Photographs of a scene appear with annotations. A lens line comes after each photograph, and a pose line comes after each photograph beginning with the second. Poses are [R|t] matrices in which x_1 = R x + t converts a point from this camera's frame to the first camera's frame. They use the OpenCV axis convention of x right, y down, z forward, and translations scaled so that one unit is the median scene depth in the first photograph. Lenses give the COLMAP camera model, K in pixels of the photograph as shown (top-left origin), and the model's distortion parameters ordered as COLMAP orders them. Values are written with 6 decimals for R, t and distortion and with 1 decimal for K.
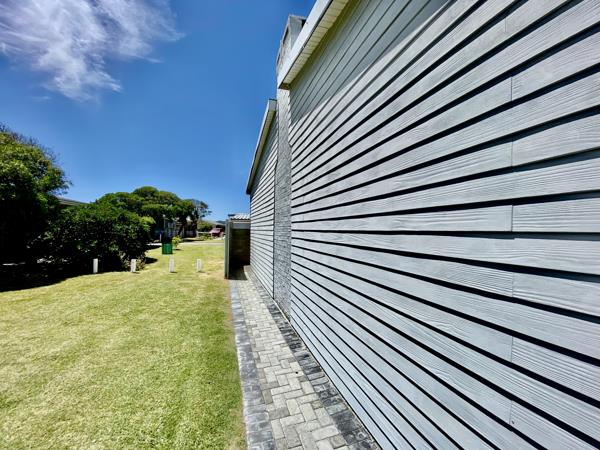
lens RADIAL K [[250.8, 0, 298.7], [0, 250.8, 228.3], [0, 0, 1]] dist [0.002351, -0.011800]
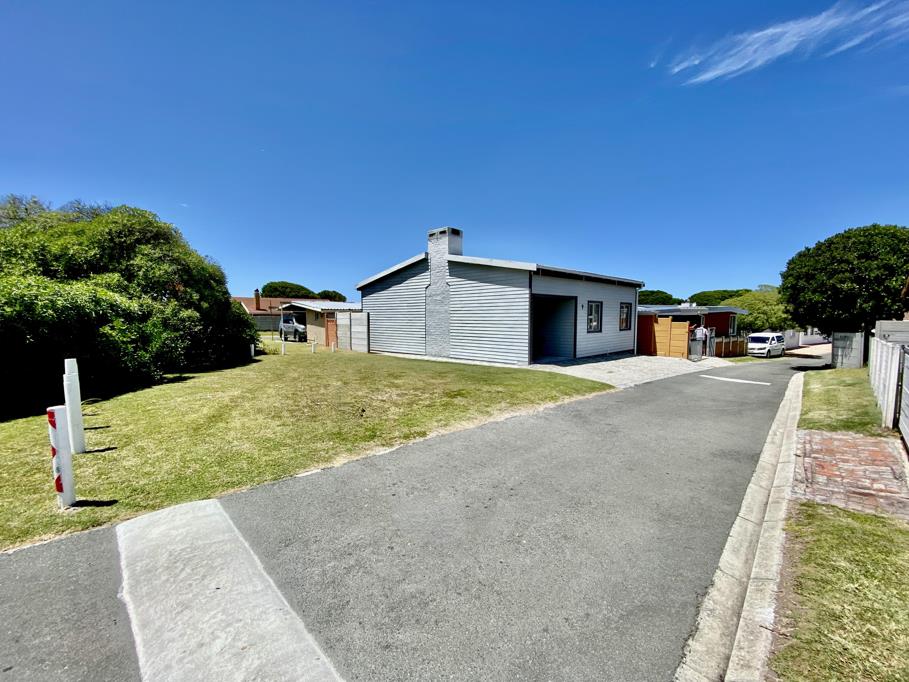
lens RADIAL K [[380.0, 0, 452.5], [0, 380.0, 345.9], [0, 0, 1]] dist [0.002351, -0.011800]
pose [[0.870516, -0.039369, 0.490563, -0.896934], [0.000467, 0.996861, 0.079173, -0.016690], [-0.492140, -0.068692, 0.867801, -1.093411]]
